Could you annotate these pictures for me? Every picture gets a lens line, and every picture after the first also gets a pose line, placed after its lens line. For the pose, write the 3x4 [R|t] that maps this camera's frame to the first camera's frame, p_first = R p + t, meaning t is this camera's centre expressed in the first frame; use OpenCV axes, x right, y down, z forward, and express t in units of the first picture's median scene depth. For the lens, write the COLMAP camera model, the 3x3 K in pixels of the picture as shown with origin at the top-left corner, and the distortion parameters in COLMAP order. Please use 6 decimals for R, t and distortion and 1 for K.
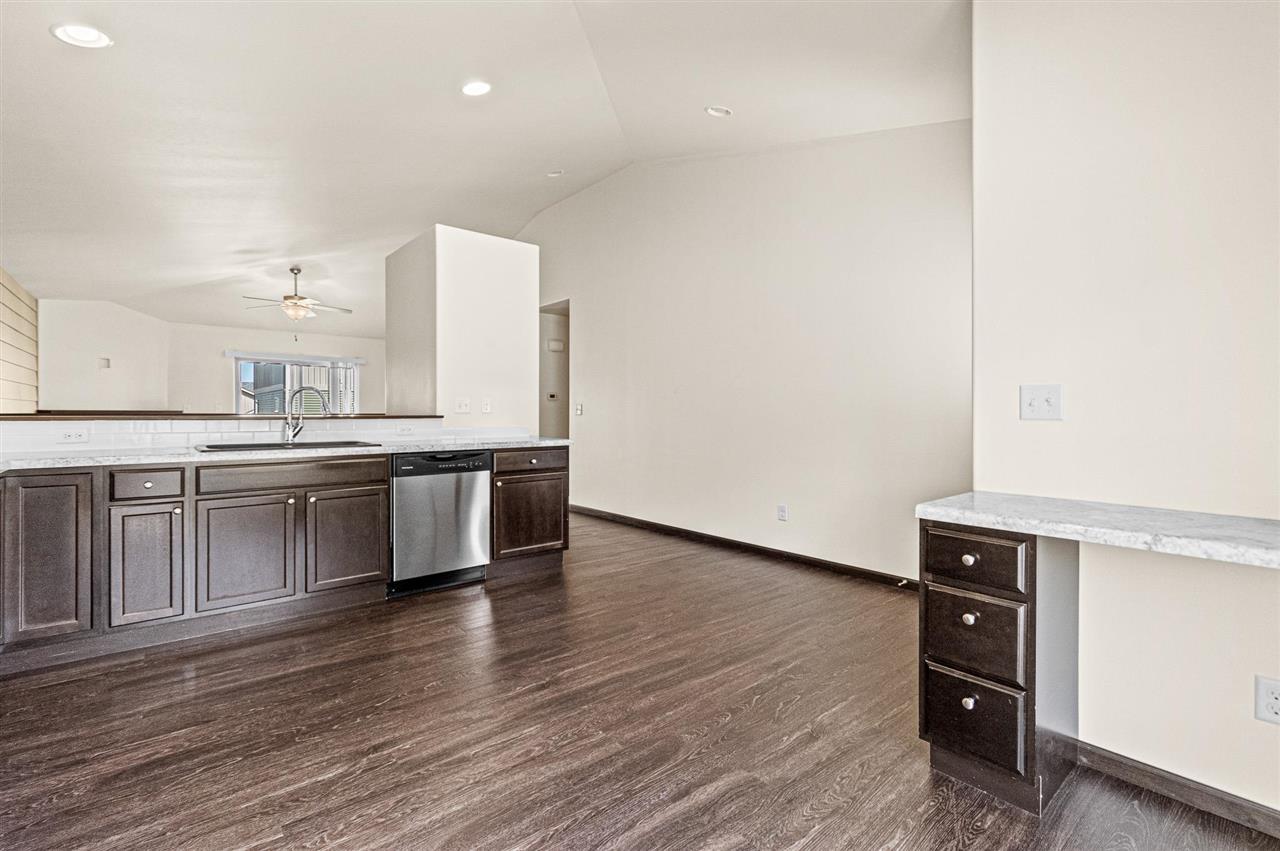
lens RADIAL K [[573.2, 0, 638.5], [0, 573.2, 417.2], [0, 0, 1]] dist [0.001025, -0.001658]
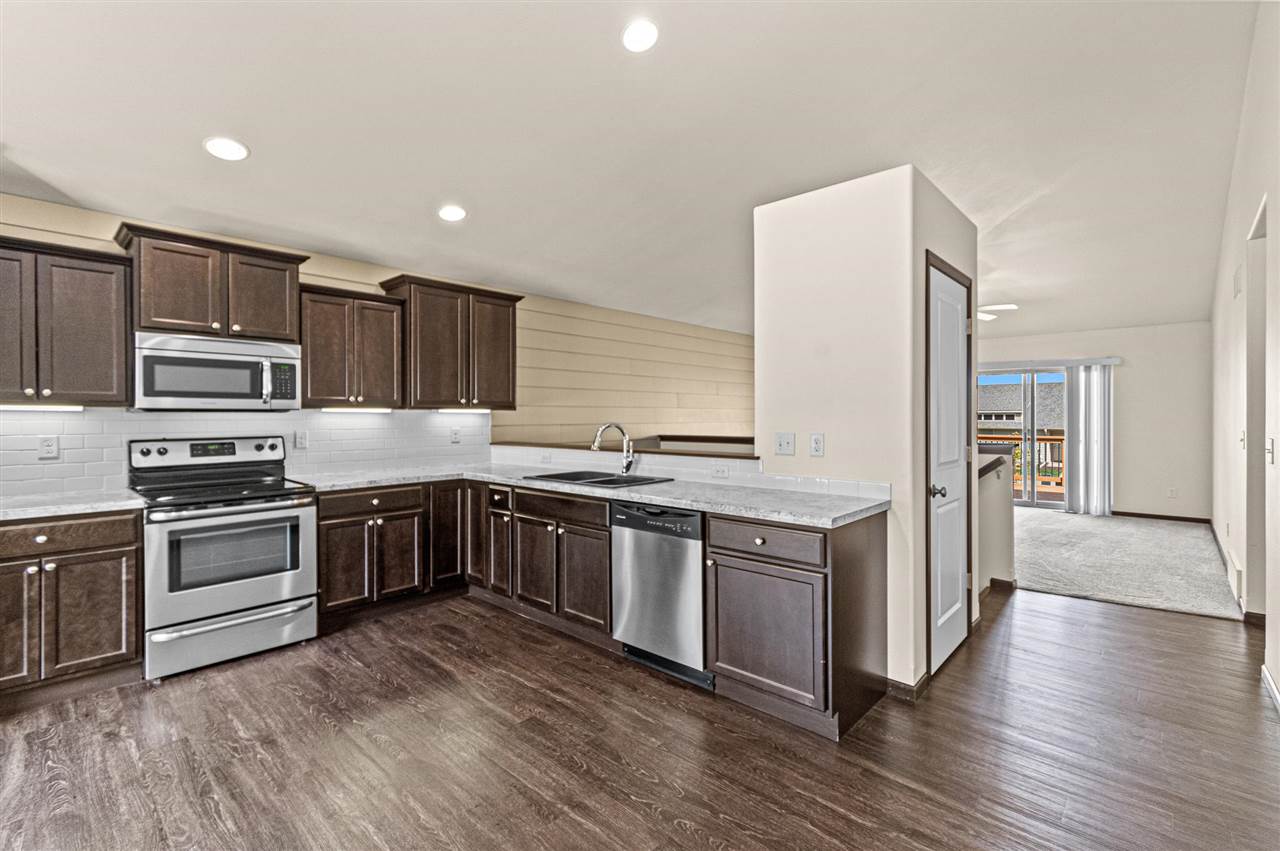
lens RADIAL K [[573.2, 0, 652.4], [0, 573.2, 419.9], [0, 0, 1]] dist [0.001025, -0.001658]
pose [[0.133964, 0.005554, -0.990971, 0.755084], [-0.005474, 0.999973, 0.004865, -0.105196], [0.990971, 0.004773, 0.133991, 1.445864]]
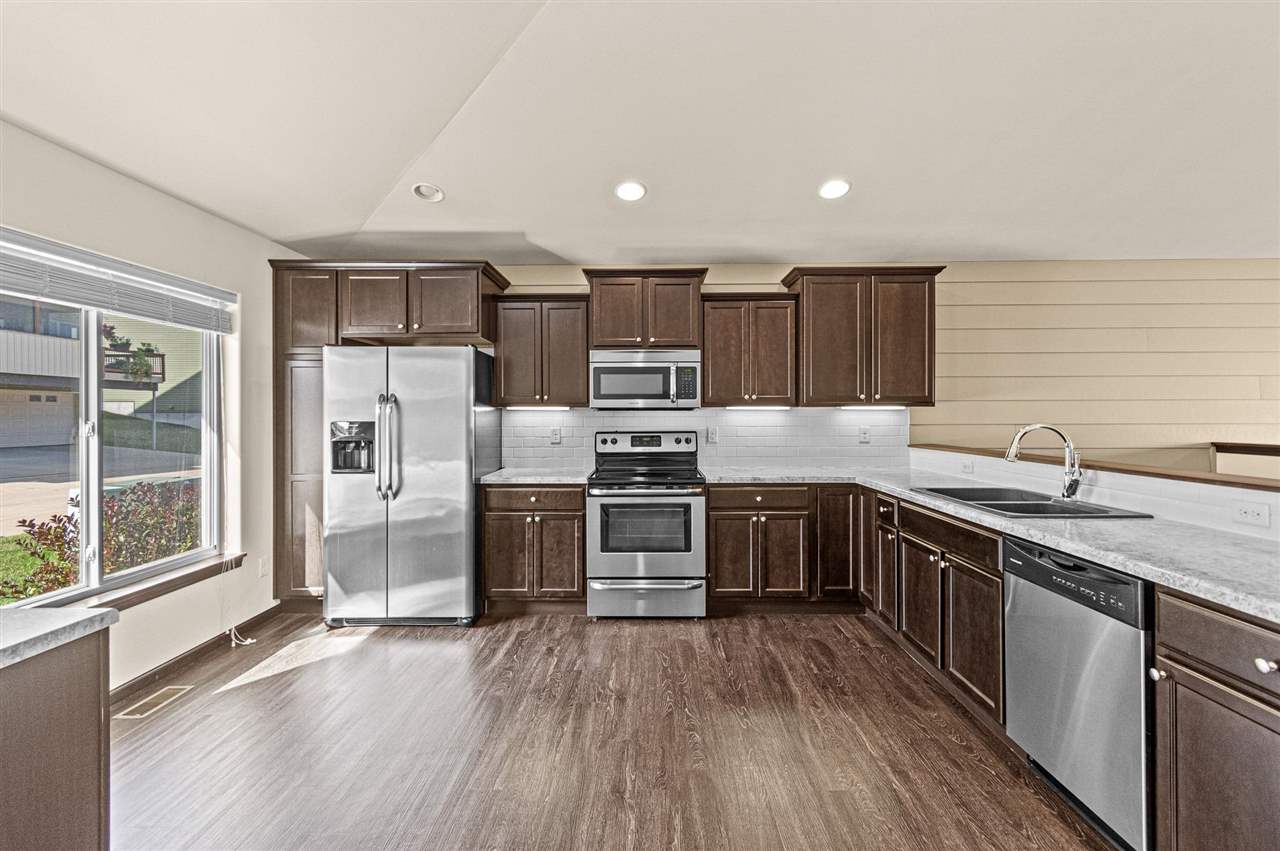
lens RADIAL K [[573.2, 0, 634.9], [0, 573.2, 417.4], [0, 0, 1]] dist [0.001025, -0.001658]
pose [[-0.664117, 0.004554, -0.747615, 0.493115], [-0.003358, 0.999953, 0.009075, -0.106602], [0.747621, 0.008537, -0.664071, 1.713097]]
